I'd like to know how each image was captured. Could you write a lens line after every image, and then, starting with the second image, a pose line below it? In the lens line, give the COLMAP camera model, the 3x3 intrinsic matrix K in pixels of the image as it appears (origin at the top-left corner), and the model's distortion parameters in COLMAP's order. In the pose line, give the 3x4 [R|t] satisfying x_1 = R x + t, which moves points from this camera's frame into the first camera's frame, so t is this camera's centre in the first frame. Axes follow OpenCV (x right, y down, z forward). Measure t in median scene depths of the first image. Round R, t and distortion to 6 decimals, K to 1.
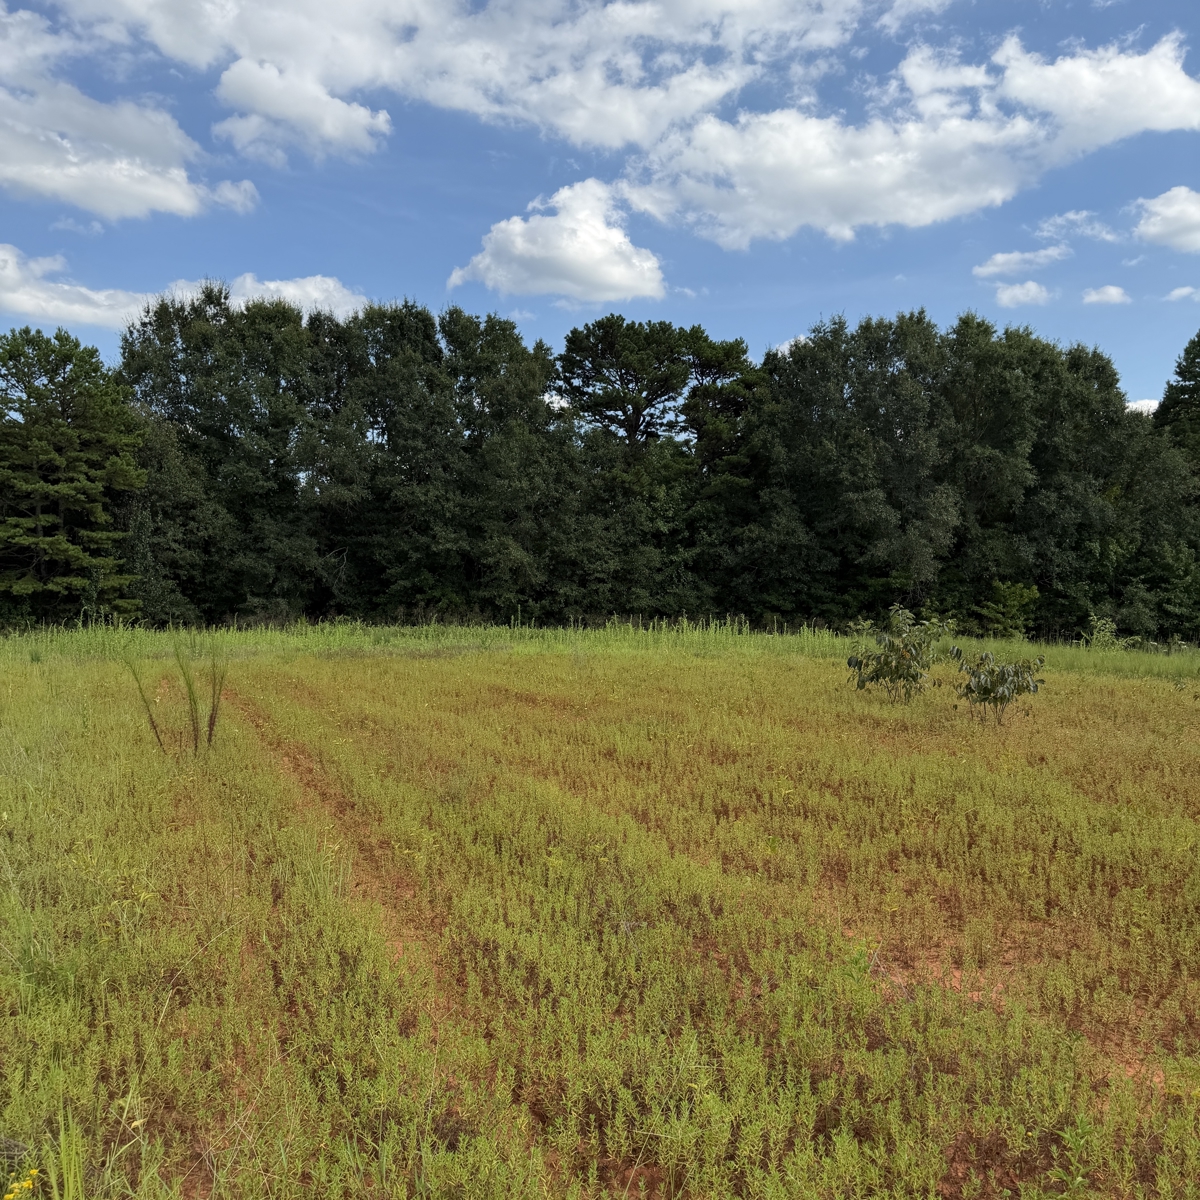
lens RADIAL K [[1179.6, 0, 607.4], [0, 1179.6, 592.6], [0, 0, 1]] dist [0.021272, 0.000000]
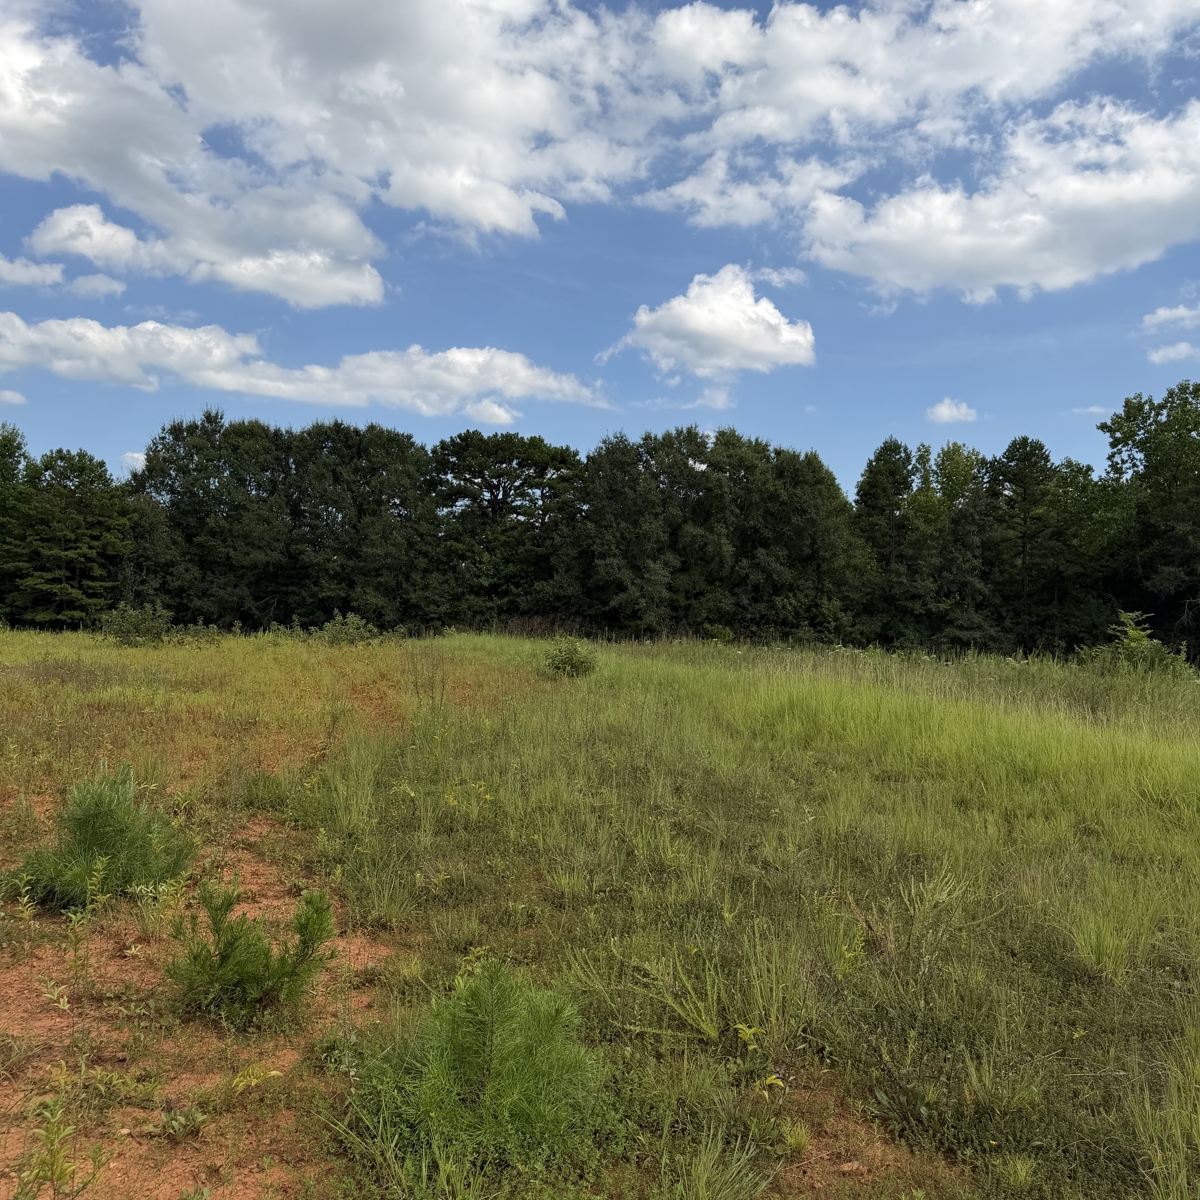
lens RADIAL K [[1179.6, 0, 625.9], [0, 1179.6, 606.9], [0, 0, 1]] dist [0.021272, 0.000000]
pose [[0.988360, 0.011801, -0.151677, 0.445363], [-0.017514, 0.999184, -0.036384, 0.023171], [0.151124, 0.038617, 0.987760, -0.378531]]
